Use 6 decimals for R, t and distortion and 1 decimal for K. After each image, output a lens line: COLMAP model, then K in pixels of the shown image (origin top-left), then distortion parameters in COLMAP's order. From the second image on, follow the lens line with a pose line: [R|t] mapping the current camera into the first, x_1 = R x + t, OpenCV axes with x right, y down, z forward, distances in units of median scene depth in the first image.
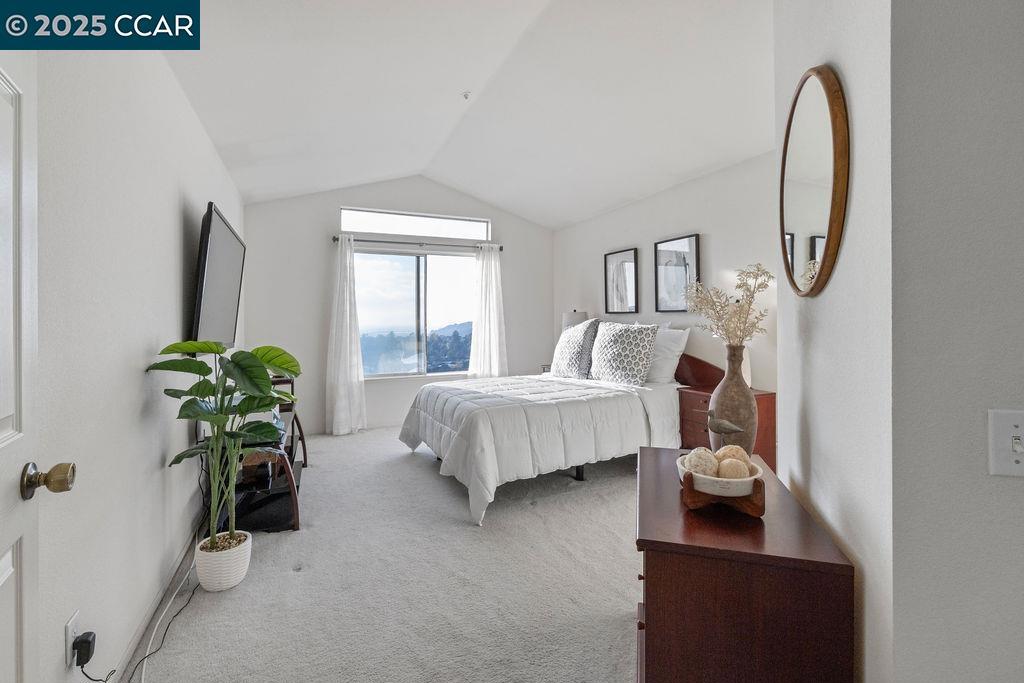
lens RADIAL K [[460.2, 0, 509.2], [0, 460.2, 298.7], [0, 0, 1]] dist [0.002261, 0.000114]
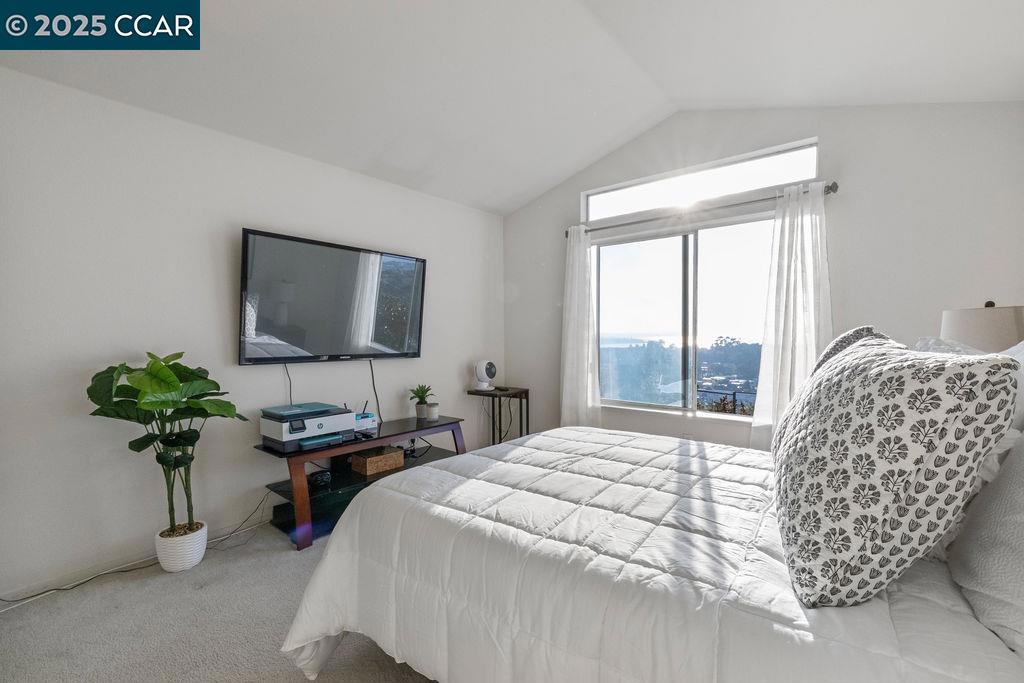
lens RADIAL K [[446.1, 0, 513.7], [0, 446.1, 333.6], [0, 0, 1]] dist [0.000088, -0.000301]
pose [[0.442516, 0.005171, -0.896746, 0.279543], [0.046760, 0.998490, 0.028833, 0.020979], [0.895541, -0.054691, 0.441606, 0.492661]]
